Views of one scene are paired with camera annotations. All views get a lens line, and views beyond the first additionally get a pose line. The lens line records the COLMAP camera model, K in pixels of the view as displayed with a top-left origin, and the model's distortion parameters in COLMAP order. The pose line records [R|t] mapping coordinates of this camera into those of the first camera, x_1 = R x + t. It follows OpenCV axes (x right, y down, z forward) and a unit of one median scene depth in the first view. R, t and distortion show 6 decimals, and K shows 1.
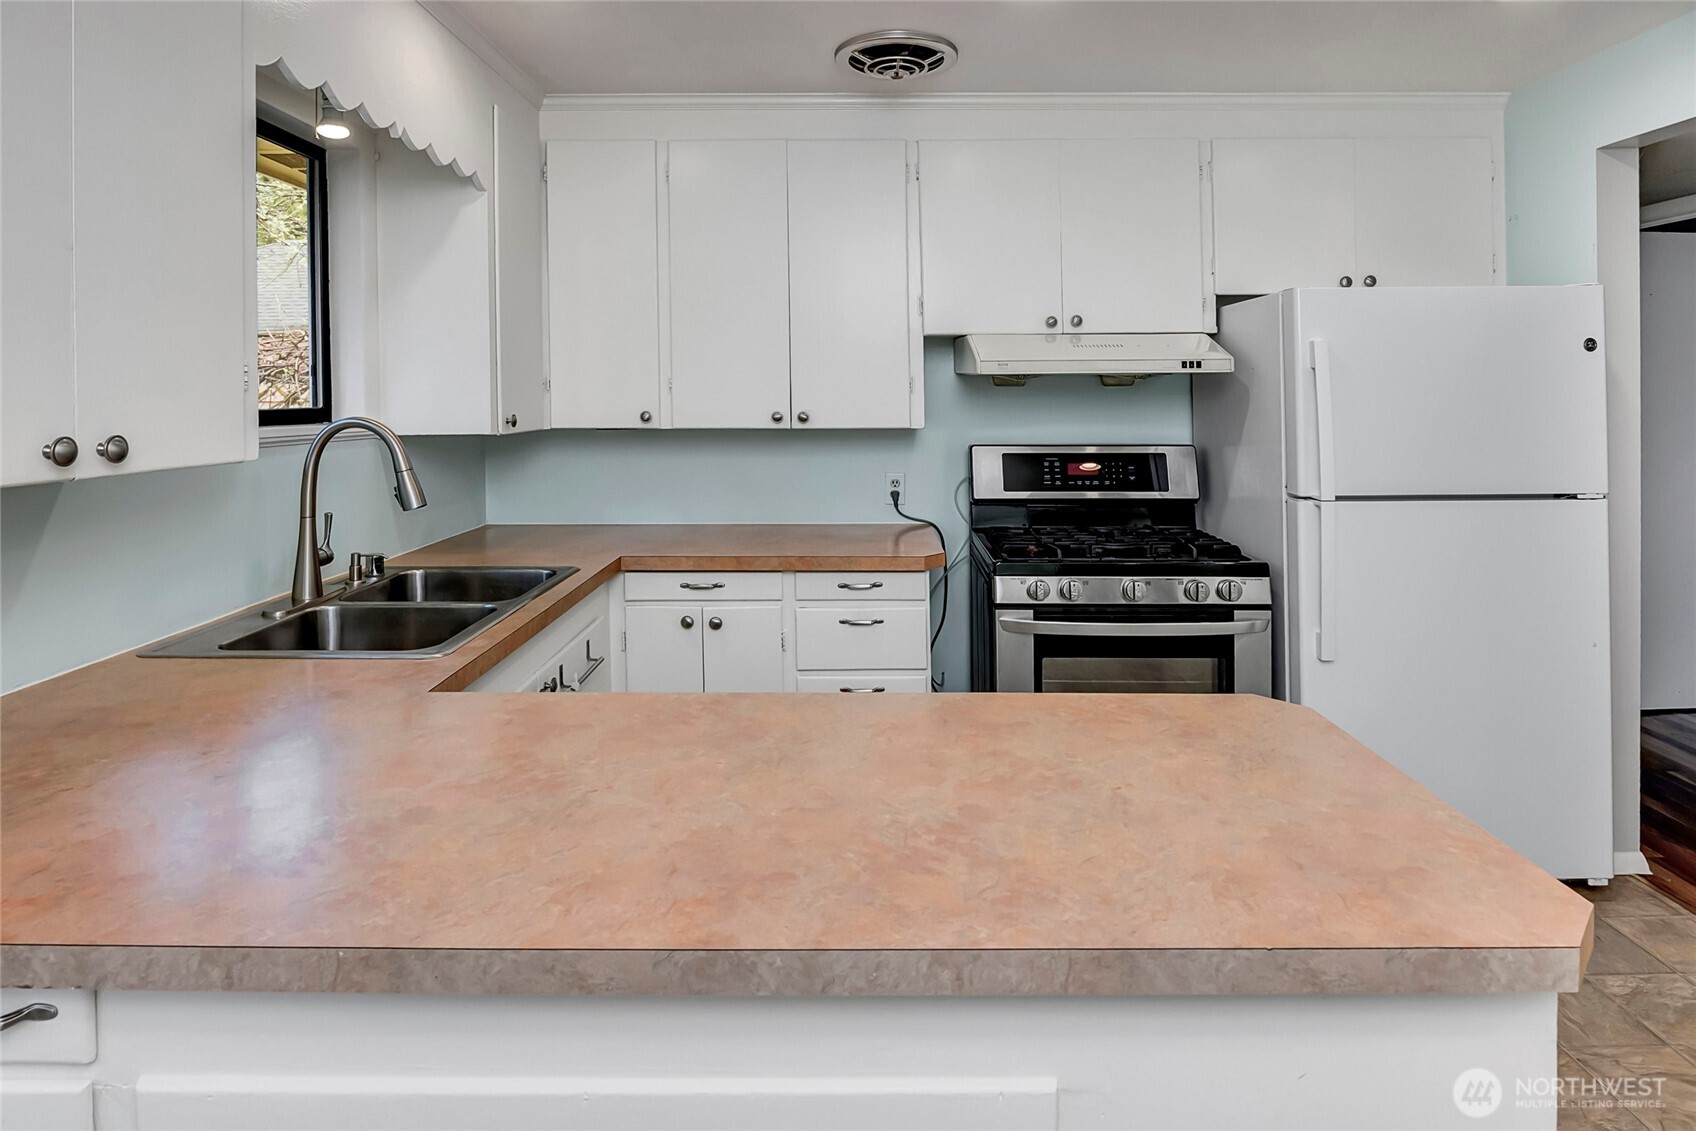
lens RADIAL K [[921.4, 0, 846.8], [0, 921.4, 387.1], [0, 0, 1]] dist [-0.005610, -0.000264]
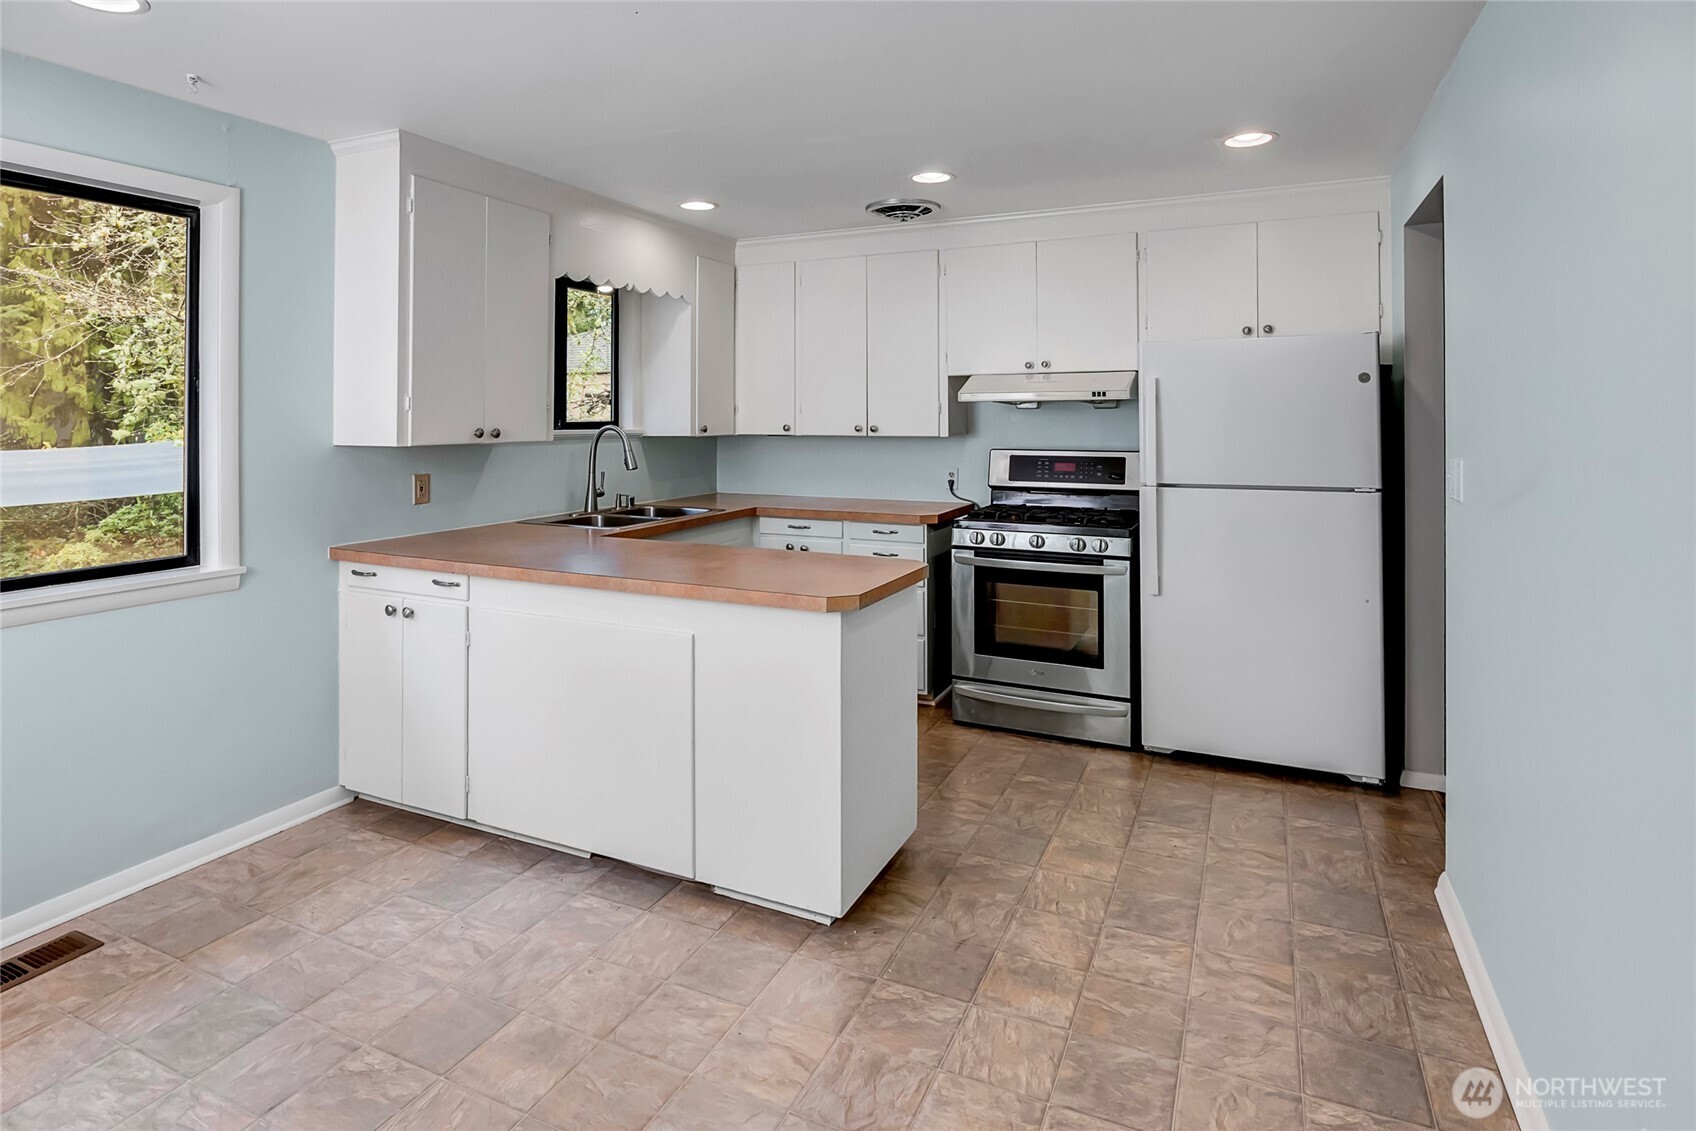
lens RADIAL K [[910.9, 0, 822.6], [0, 910.9, 405.2], [0, 0, 1]] dist [-0.001637, 0.000849]
pose [[0.902397, -0.003538, -0.430892, 0.601657], [0.001590, 0.999987, -0.004880, -0.000590], [0.430903, 0.003718, 0.902390, -0.494227]]
